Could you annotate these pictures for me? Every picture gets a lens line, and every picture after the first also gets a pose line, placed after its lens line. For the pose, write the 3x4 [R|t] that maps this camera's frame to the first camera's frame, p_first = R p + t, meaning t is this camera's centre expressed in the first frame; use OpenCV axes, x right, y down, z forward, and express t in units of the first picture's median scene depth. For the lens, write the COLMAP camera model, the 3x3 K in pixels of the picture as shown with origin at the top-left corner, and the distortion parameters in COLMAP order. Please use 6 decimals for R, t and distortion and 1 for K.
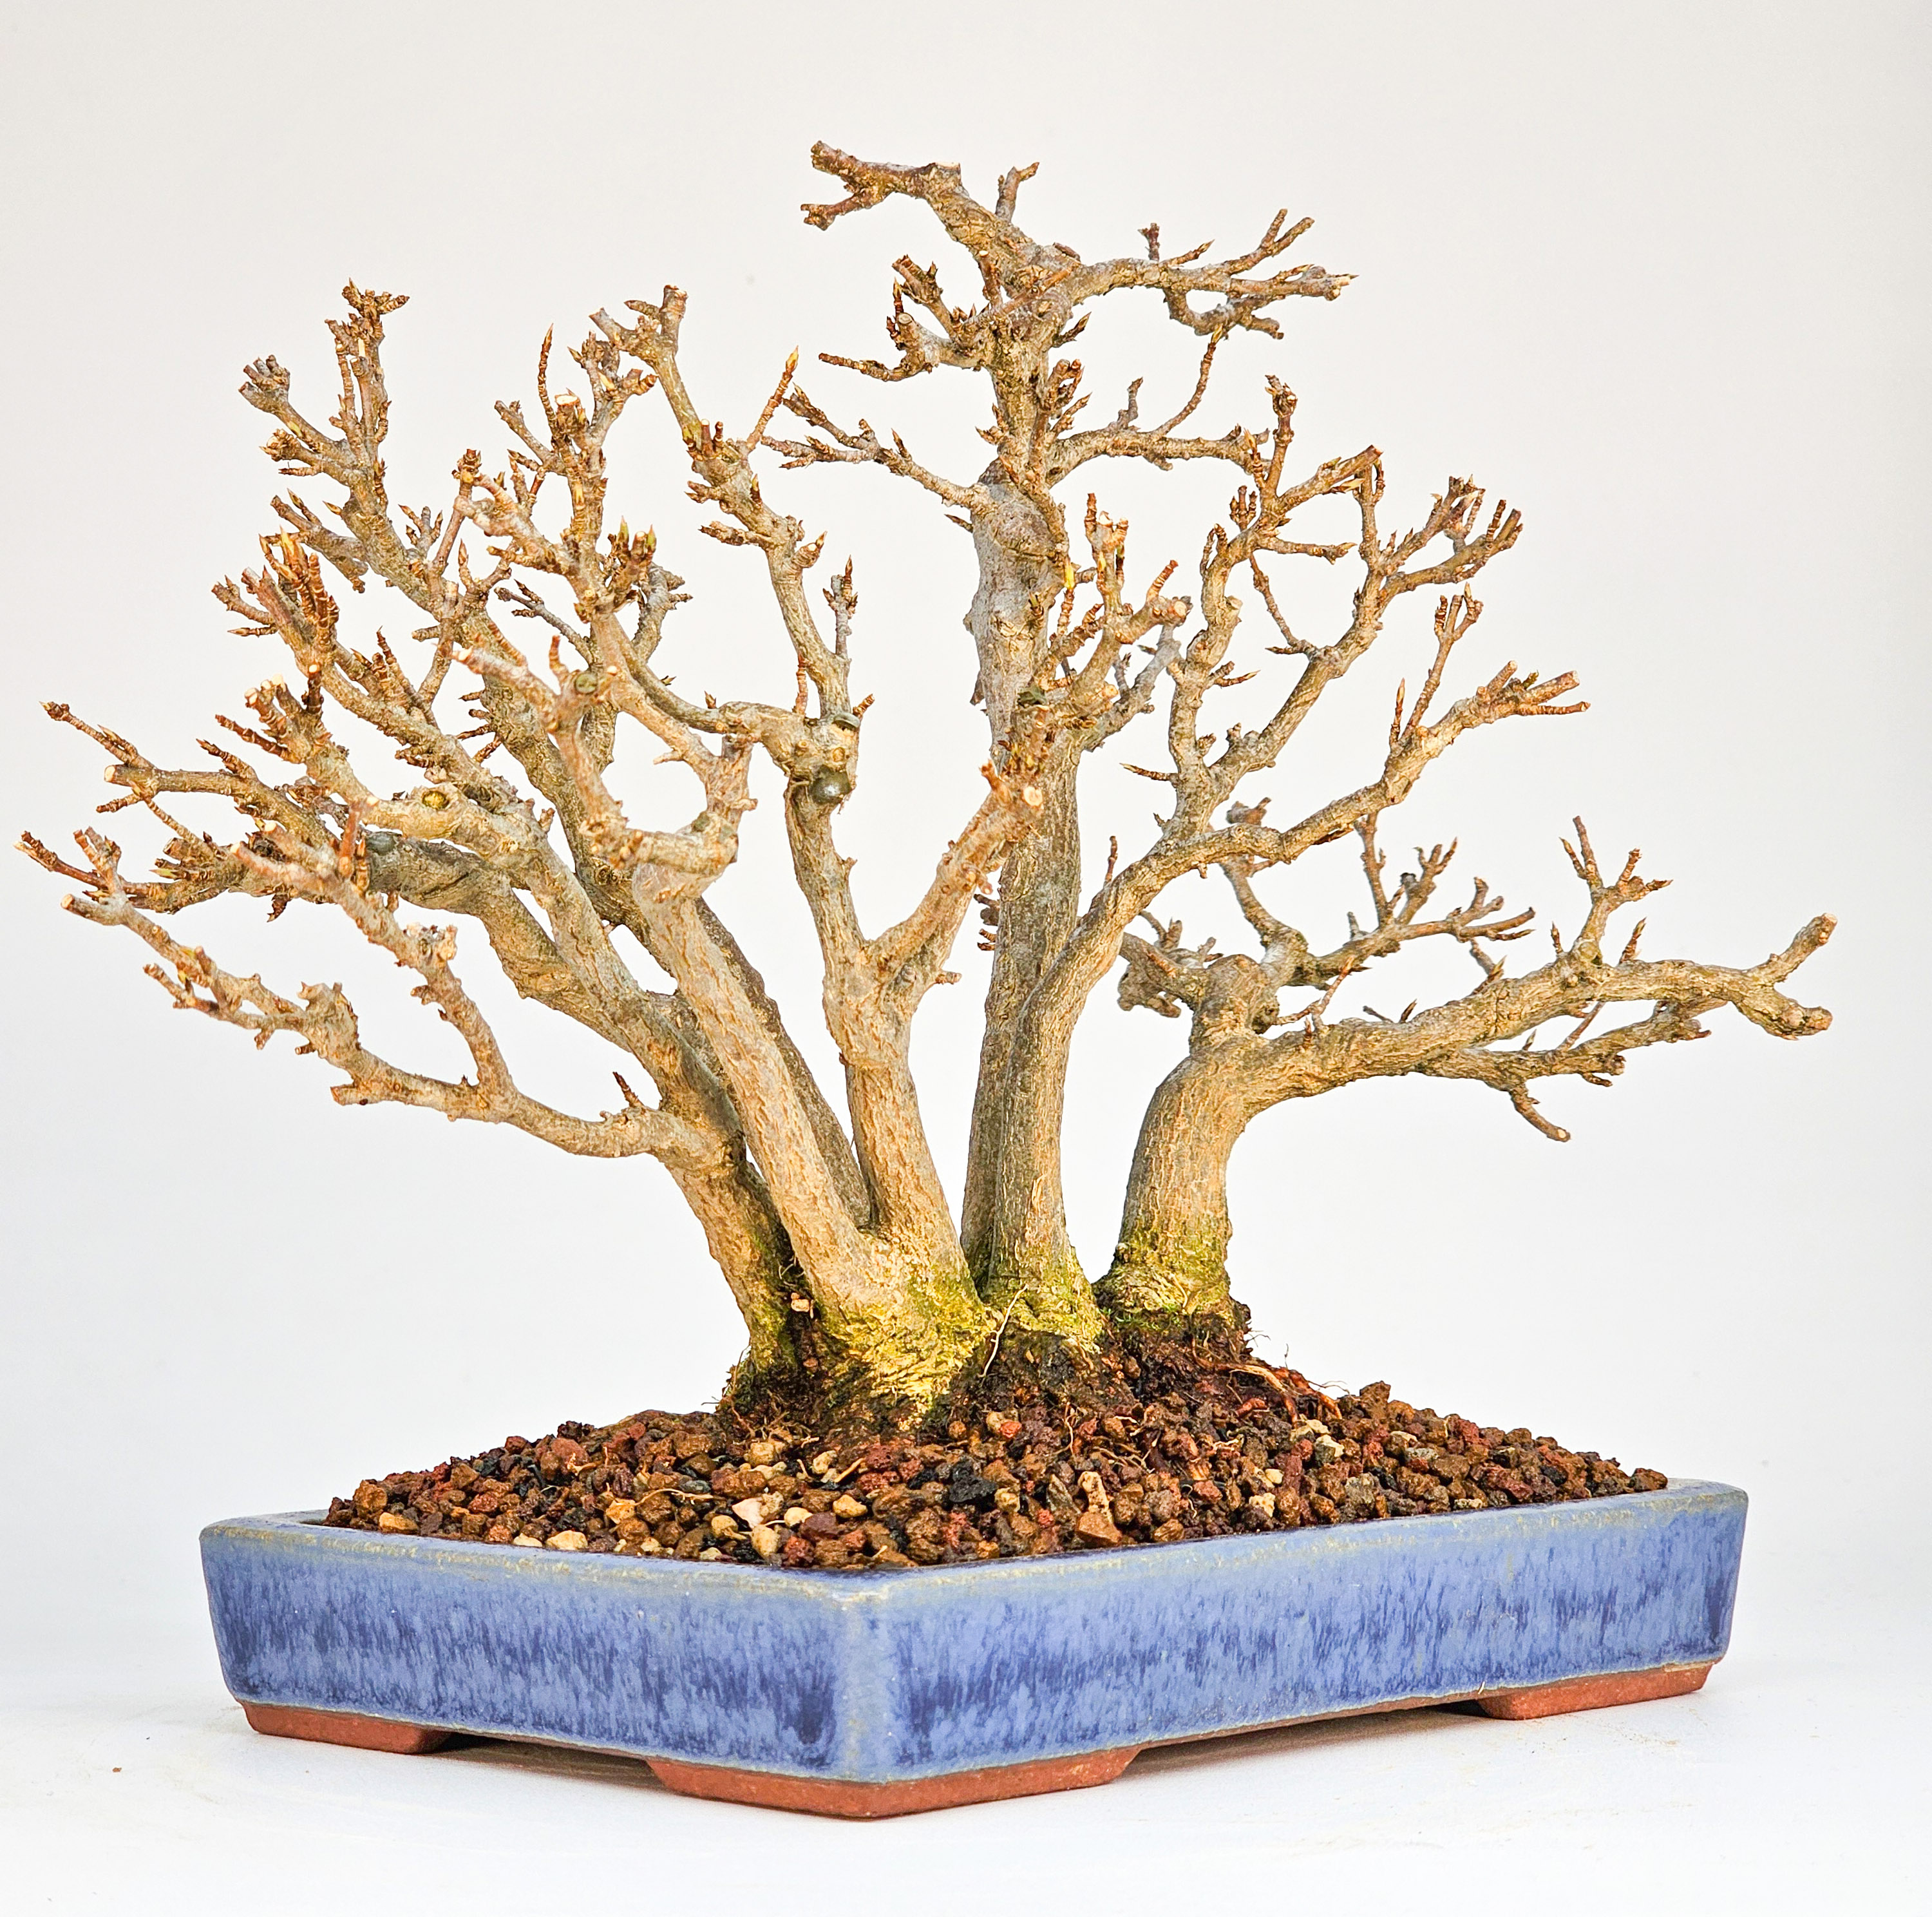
lens RADIAL K [[5076.1, 0, 970.3], [0, 5076.1, 955.2], [0, 0, 1]] dist [-0.230179, 0.000000]
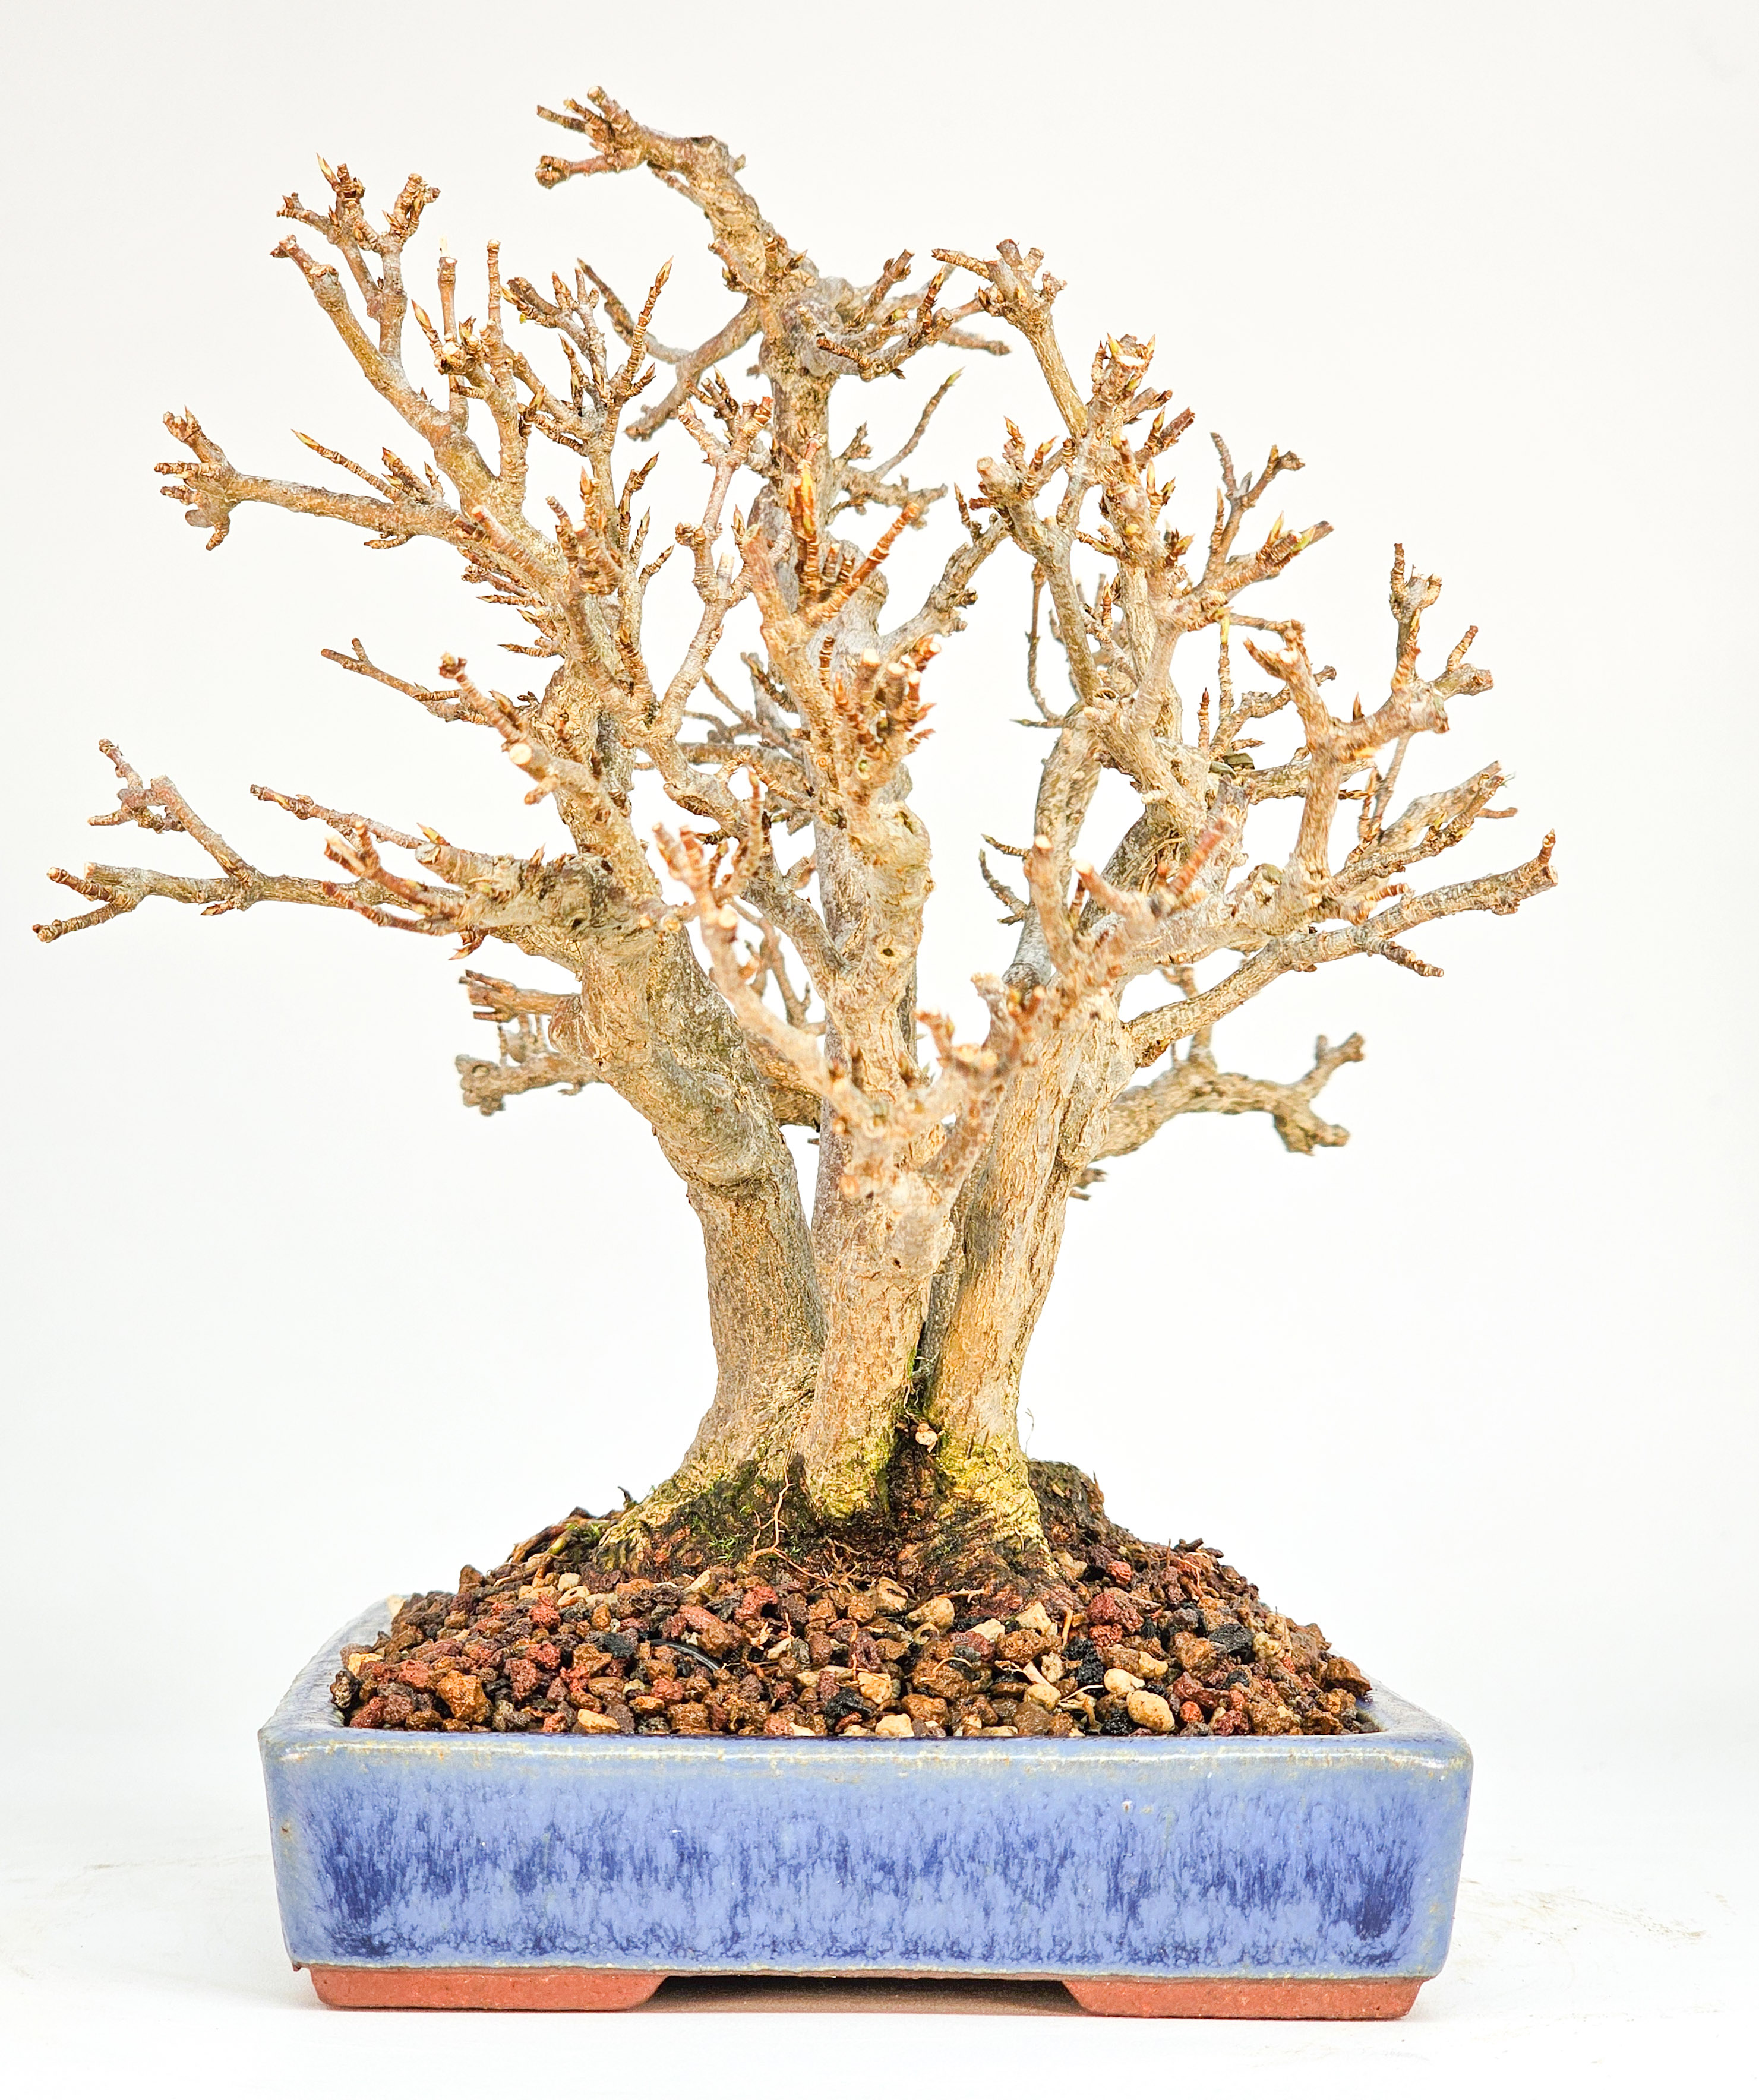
lens RADIAL K [[4636.5, 0, 877.6], [0, 4636.5, 1051.9], [0, 0, 1]] dist [-0.089186, 0.000000]
pose [[0.724957, 0.038398, 0.687723, -0.602520], [-0.030550, 0.999255, -0.023587, 0.023124], [-0.688117, -0.003910, 0.725589, 0.448593]]
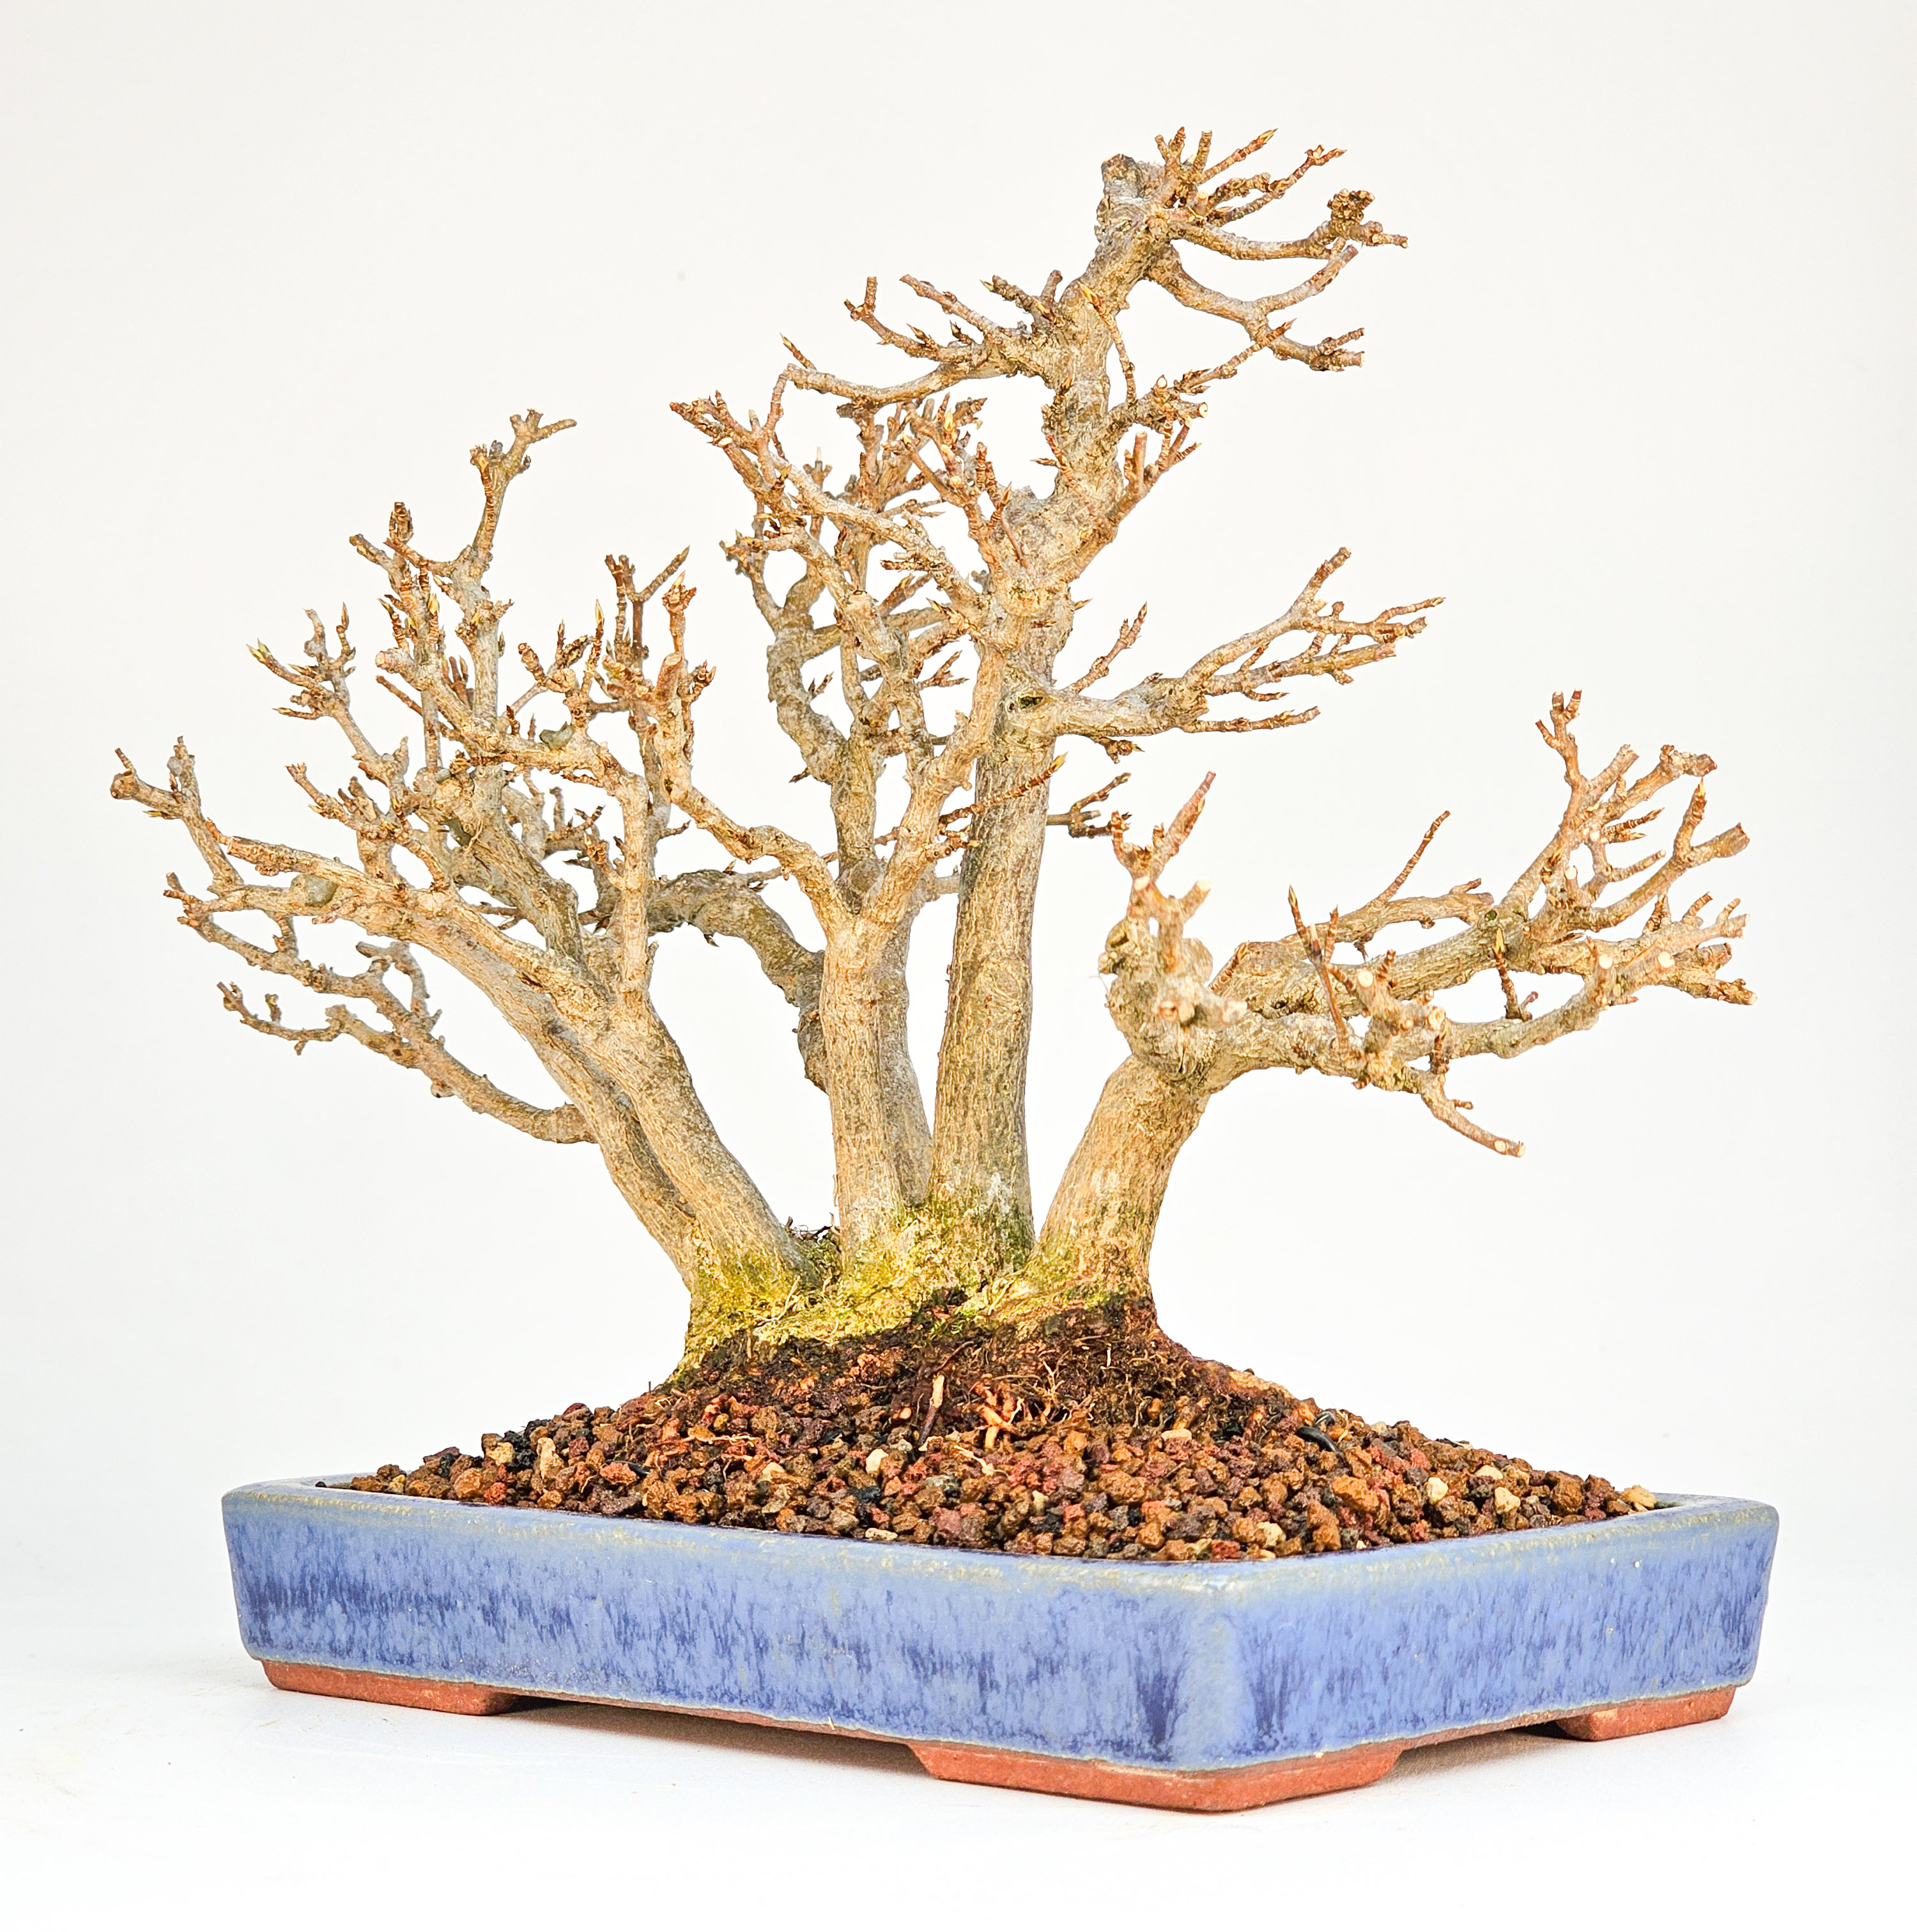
lens RADIAL K [[5075.1, 0, 953.9], [0, 5075.1, 958.5], [0, 0, 1]] dist [-0.230179, 0.000000]
pose [[0.001709, -0.023555, -0.999721, 1.101589], [0.025599, 0.999396, -0.023504, 0.025939], [0.999671, -0.025551, 0.002311, 1.073113]]
